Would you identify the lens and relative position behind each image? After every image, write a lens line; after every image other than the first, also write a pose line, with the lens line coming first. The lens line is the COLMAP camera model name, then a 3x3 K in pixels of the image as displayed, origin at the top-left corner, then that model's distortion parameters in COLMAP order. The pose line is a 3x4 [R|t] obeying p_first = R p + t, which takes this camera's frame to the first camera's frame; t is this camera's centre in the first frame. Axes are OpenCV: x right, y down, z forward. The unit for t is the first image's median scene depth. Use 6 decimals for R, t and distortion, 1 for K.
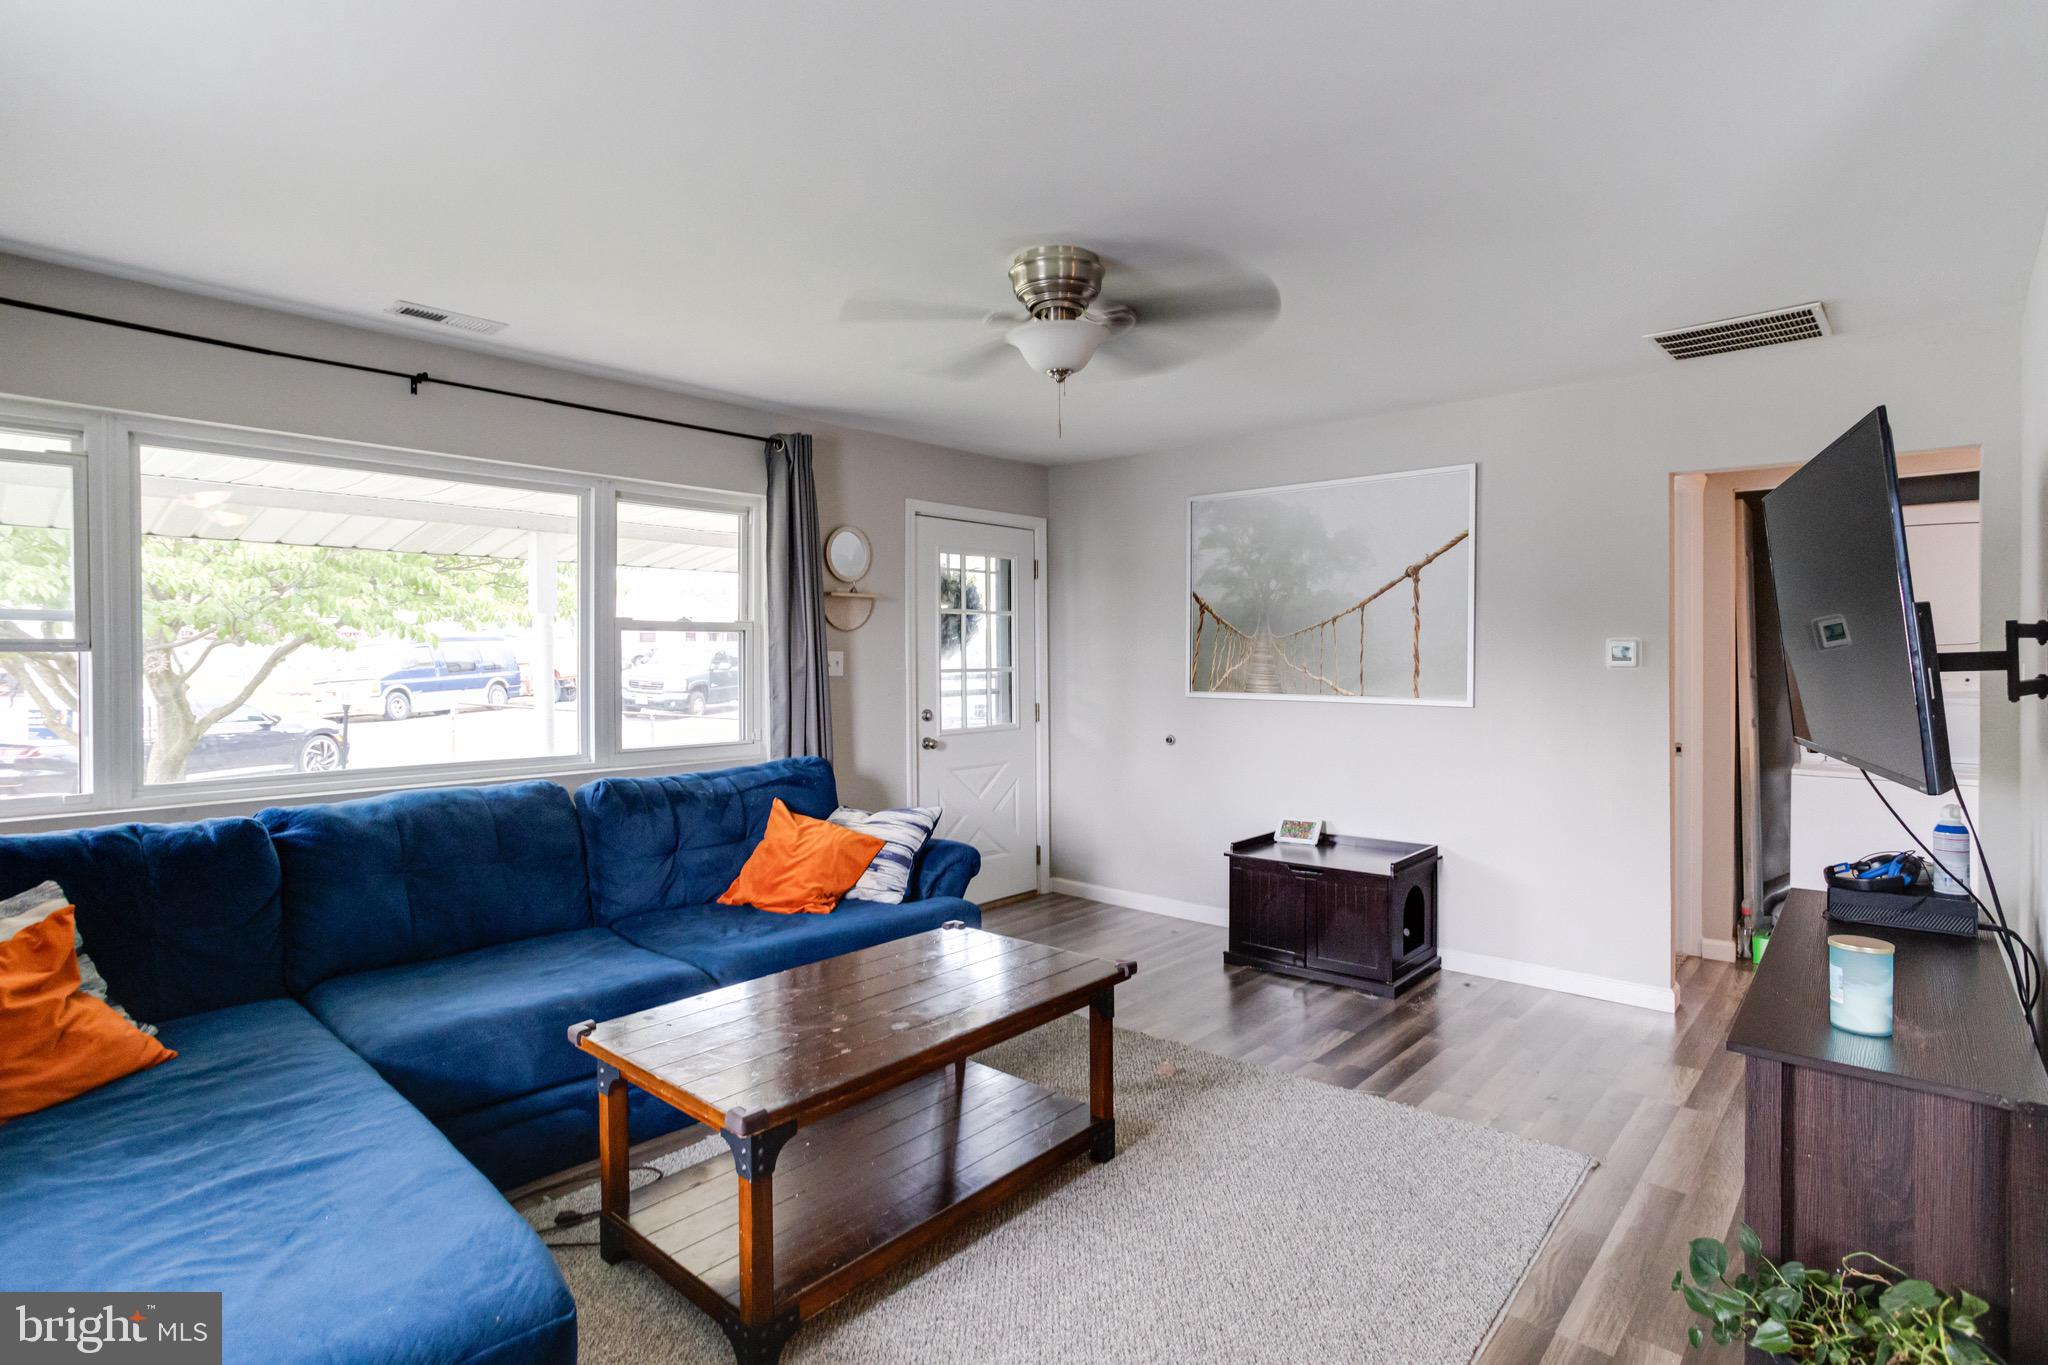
lens RADIAL K [[993.6, 0, 1058.9], [0, 993.6, 660.8], [0, 0, 1]] dist [-0.031286, 0.015195]
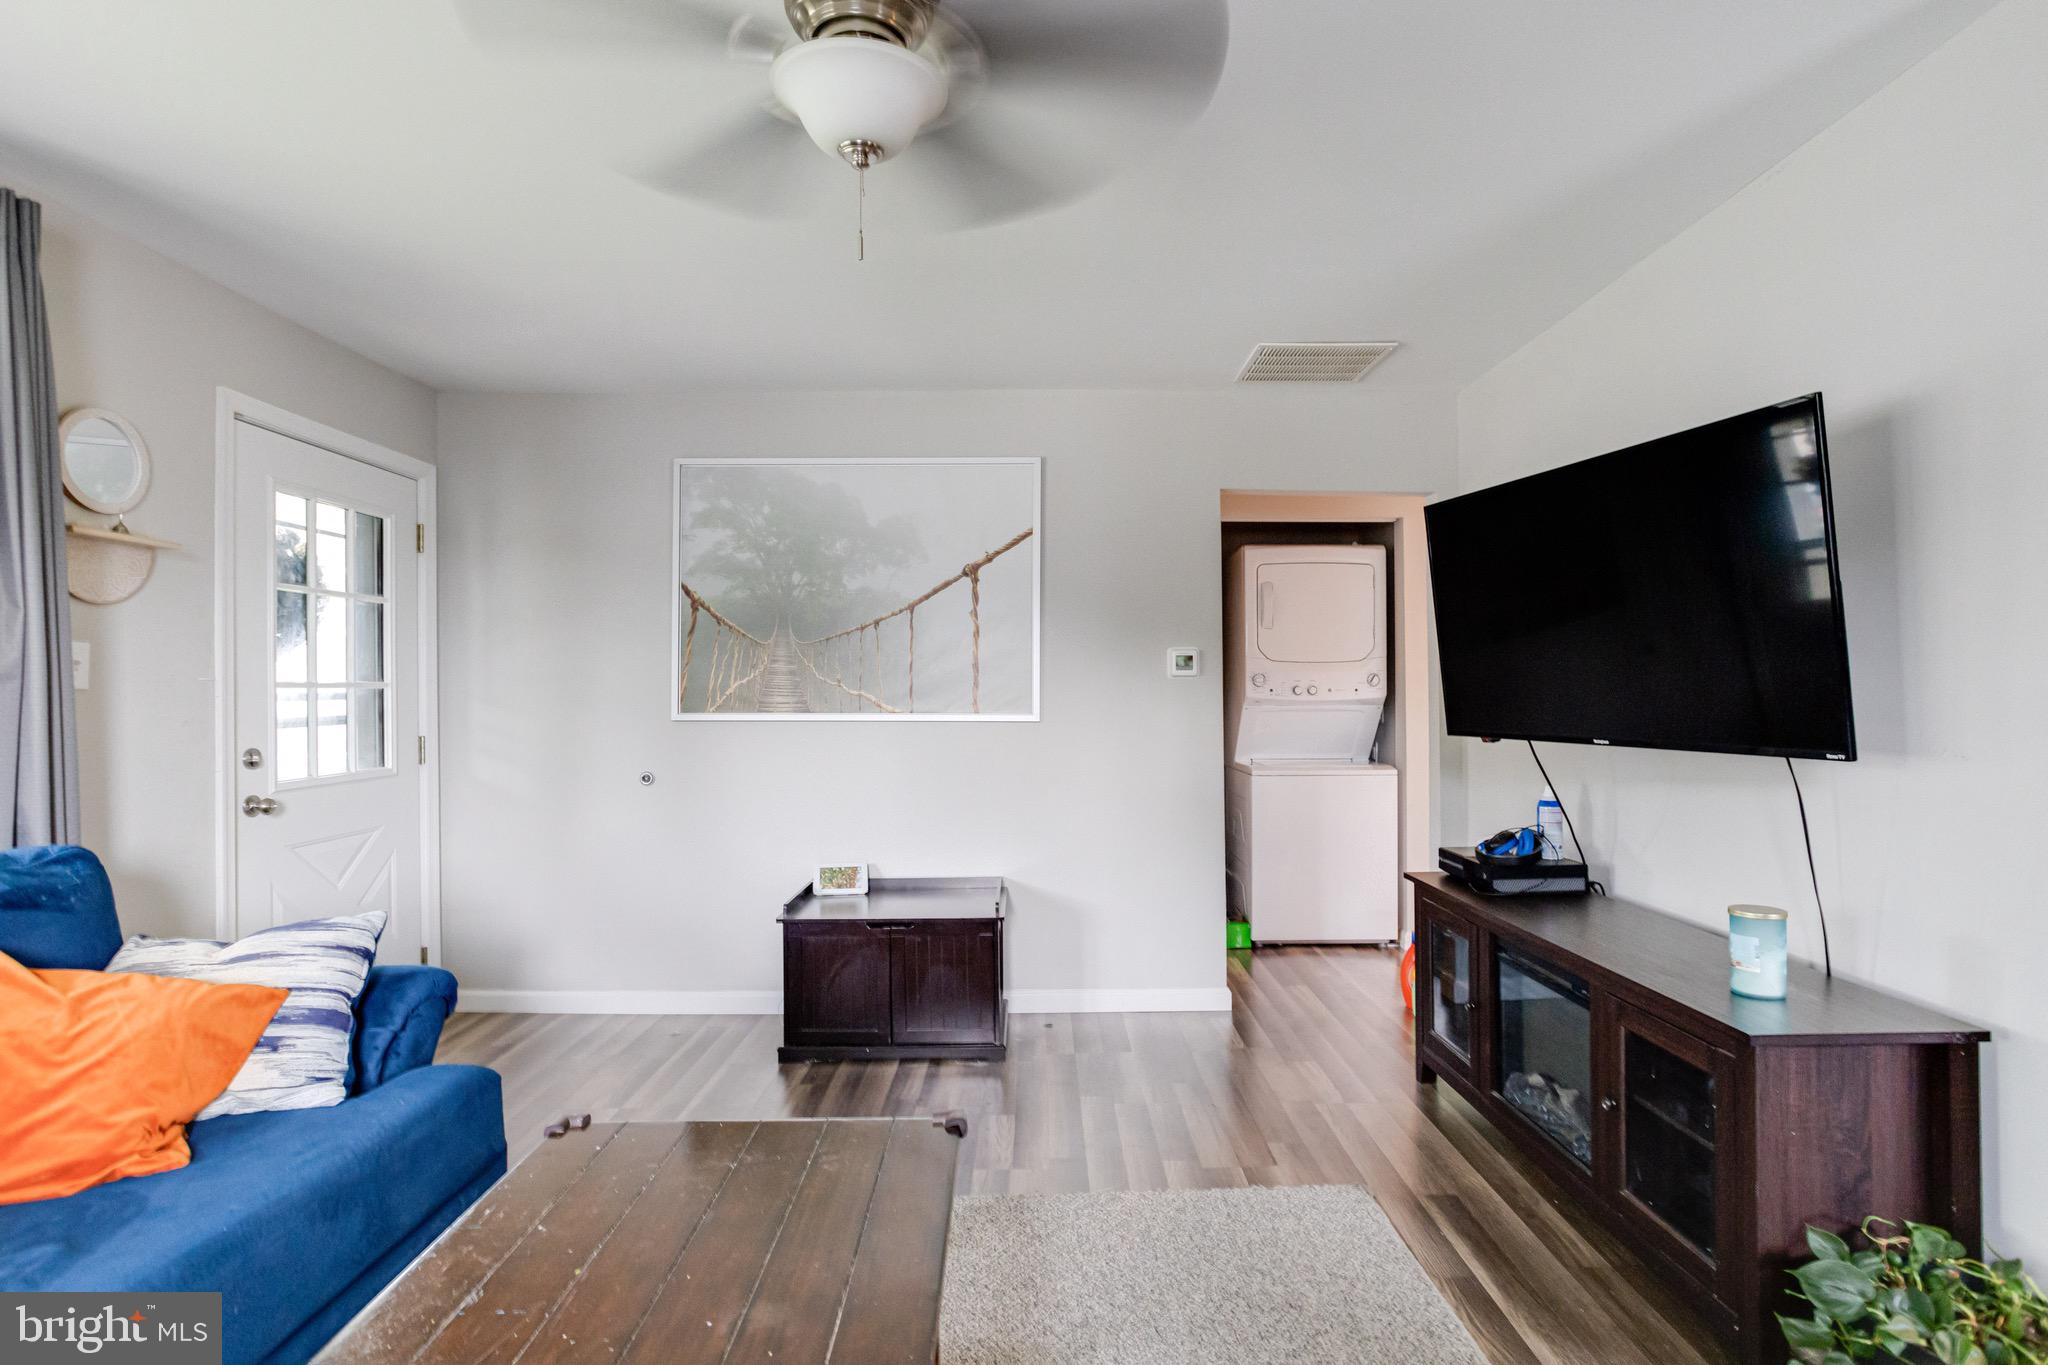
lens RADIAL K [[993.6, 0, 1037.4], [0, 993.6, 680.3], [0, 0, 1]] dist [-0.031286, 0.015195]
pose [[0.760409, 0.005467, 0.649421, -0.176804], [0.005830, 0.999867, -0.015244, 0.022368], [-0.649418, 0.015378, 0.760276, 0.283472]]
